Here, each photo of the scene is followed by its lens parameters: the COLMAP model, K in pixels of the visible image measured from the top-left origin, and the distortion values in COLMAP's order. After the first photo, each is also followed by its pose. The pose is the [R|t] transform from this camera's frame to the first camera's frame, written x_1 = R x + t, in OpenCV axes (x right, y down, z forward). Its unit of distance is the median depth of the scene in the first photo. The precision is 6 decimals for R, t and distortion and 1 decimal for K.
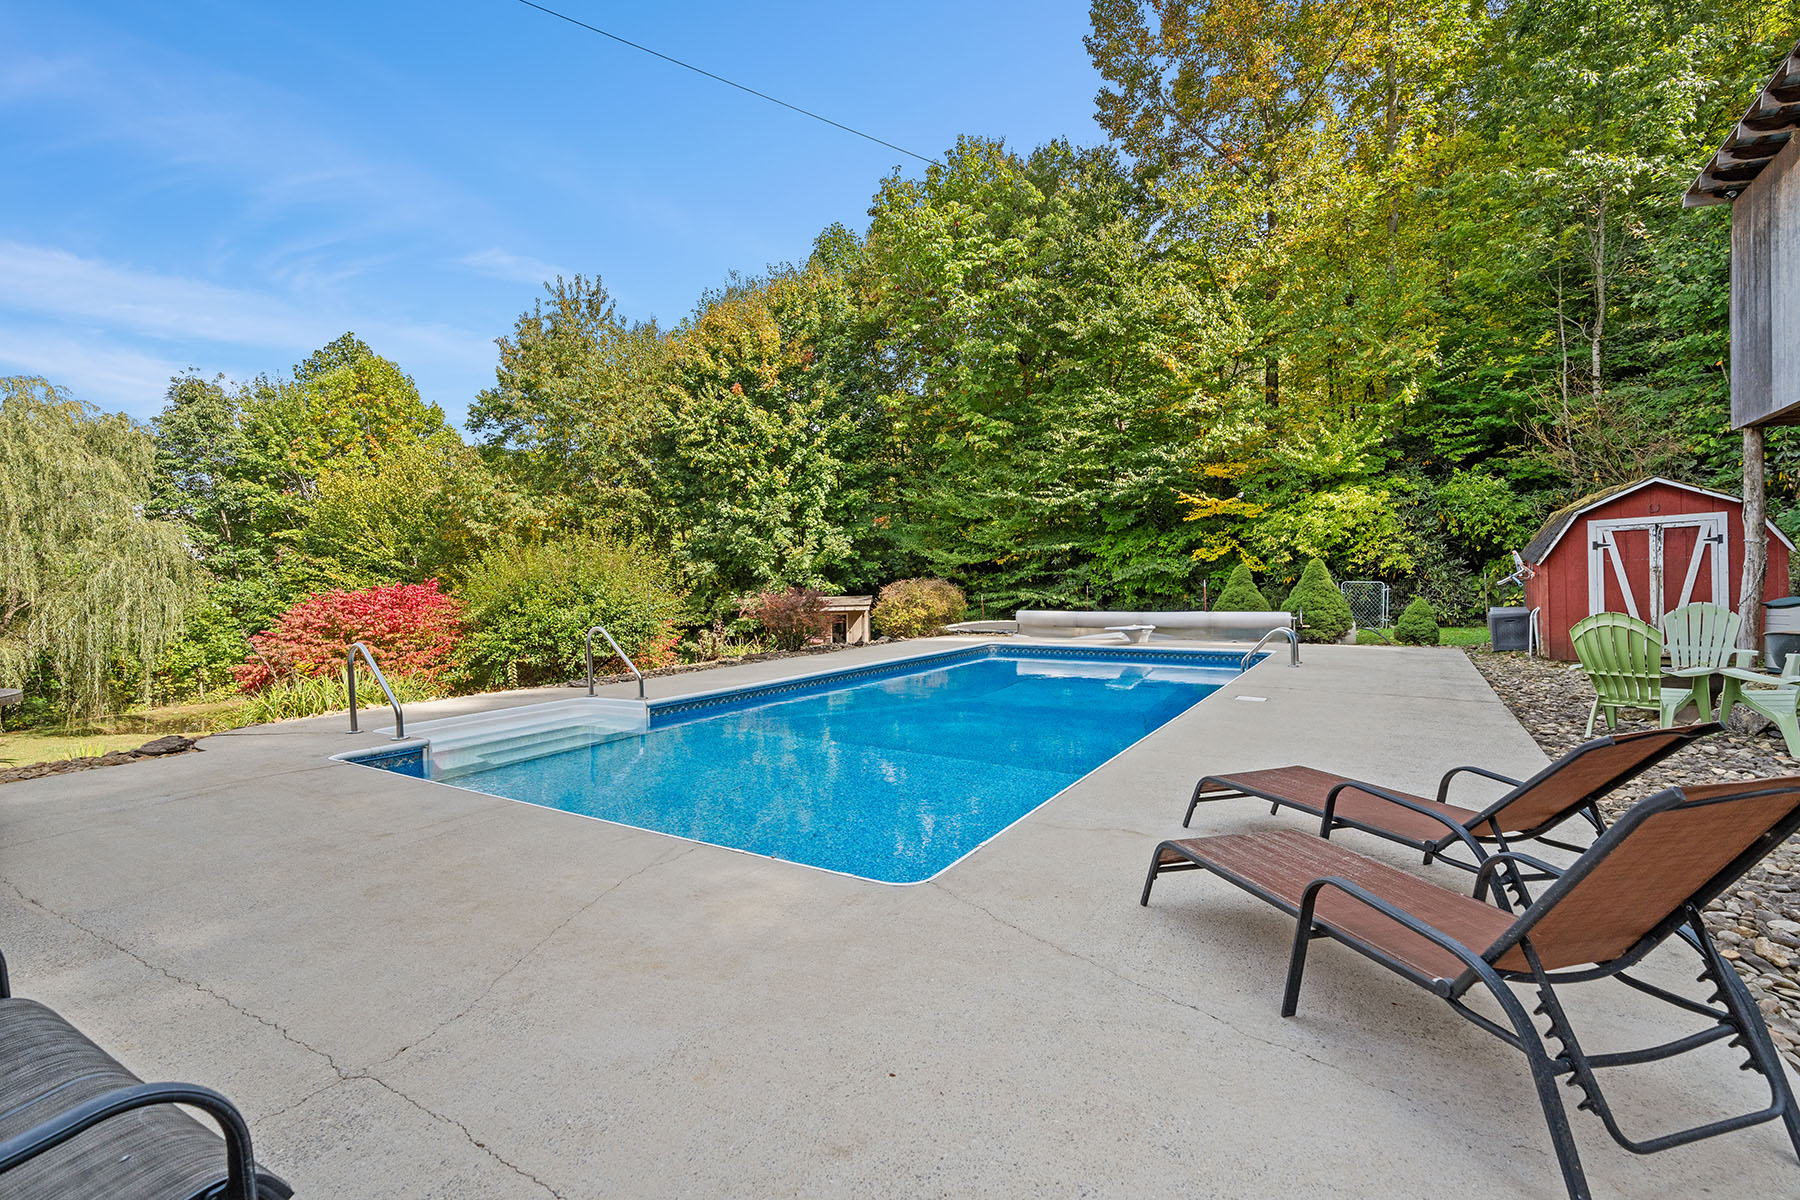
lens RADIAL K [[816.4, 0, 904.2], [0, 816.4, 605.9], [0, 0, 1]] dist [-0.011463, 0.003738]
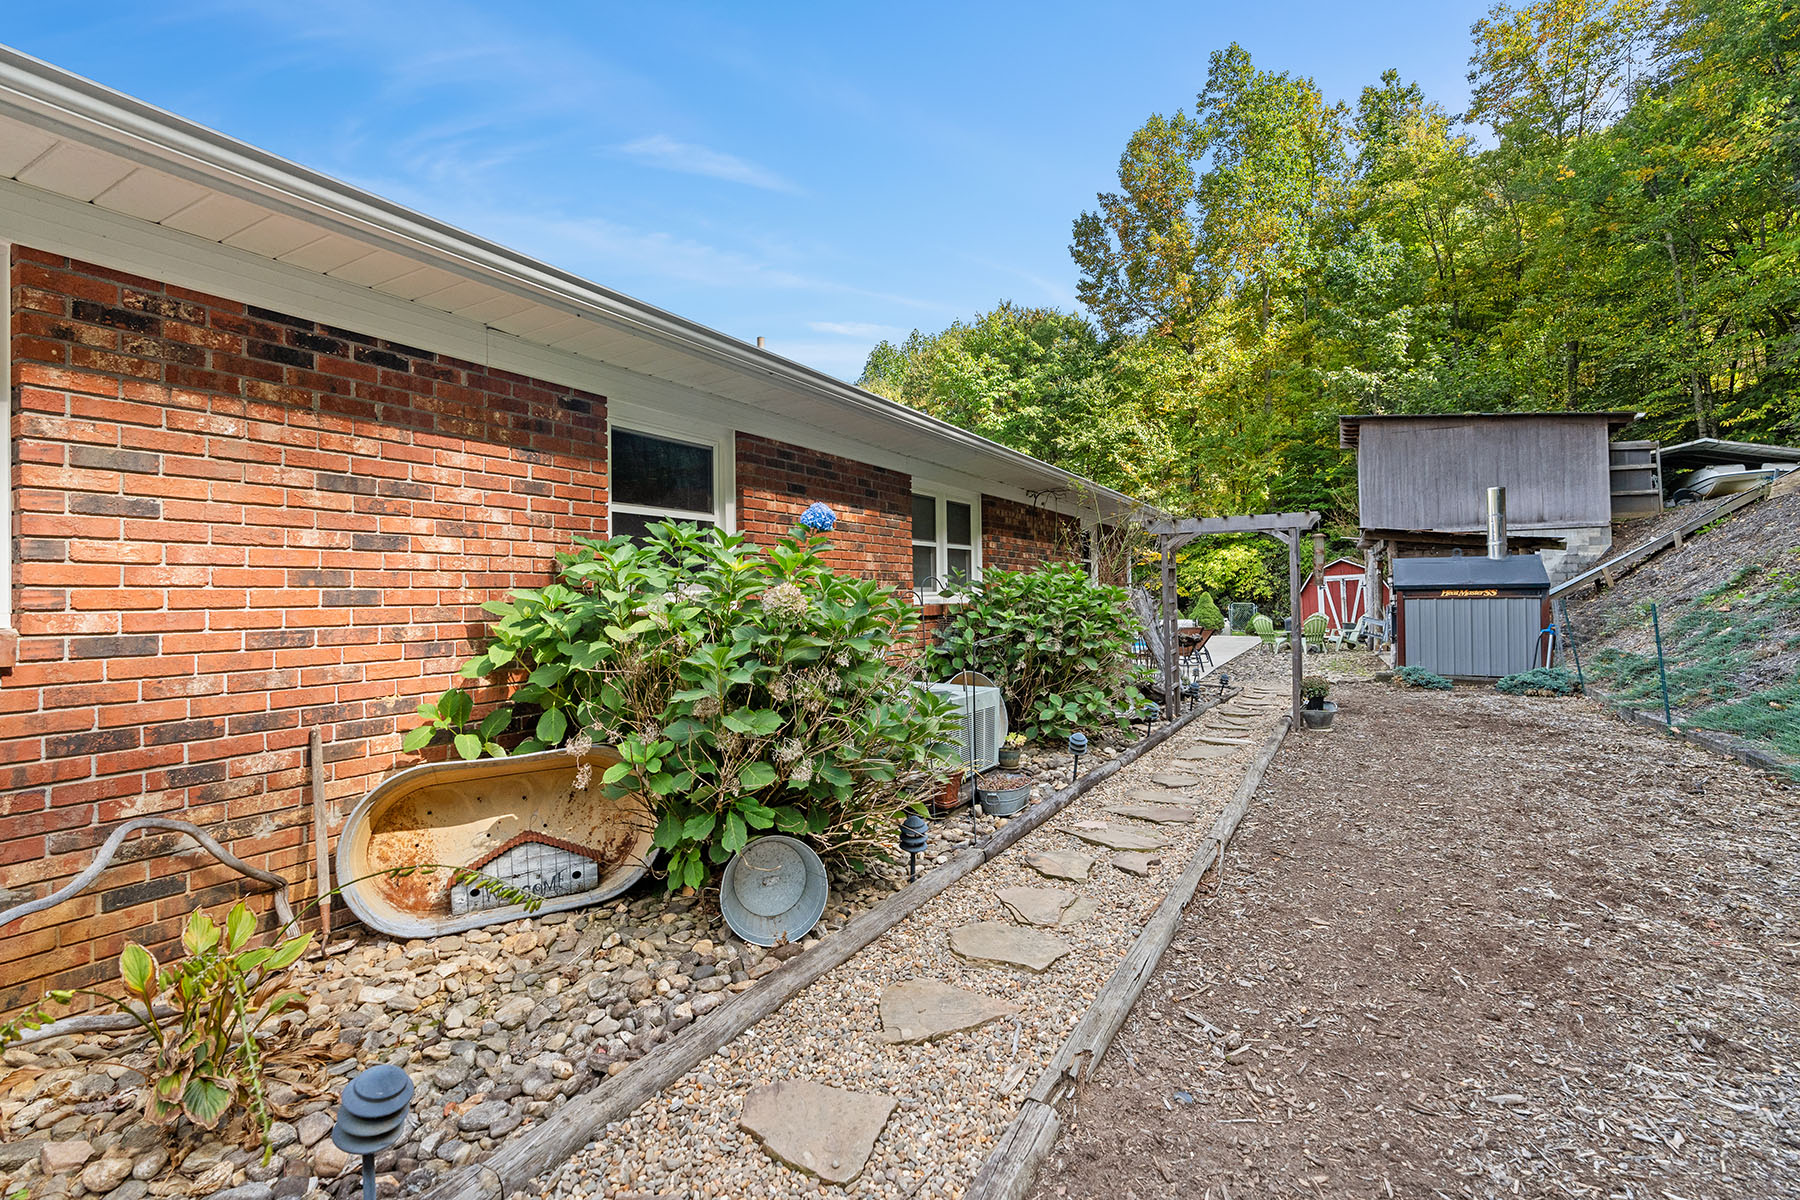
lens RADIAL K [[816.4, 0, 895.8], [0, 816.4, 597.7], [0, 0, 1]] dist [-0.011463, 0.003738]
pose [[0.999105, -0.001649, 0.042275, -0.192865], [0.003064, 0.999437, -0.033425, 0.011312], [-0.042196, 0.033524, 0.998547, -0.558176]]
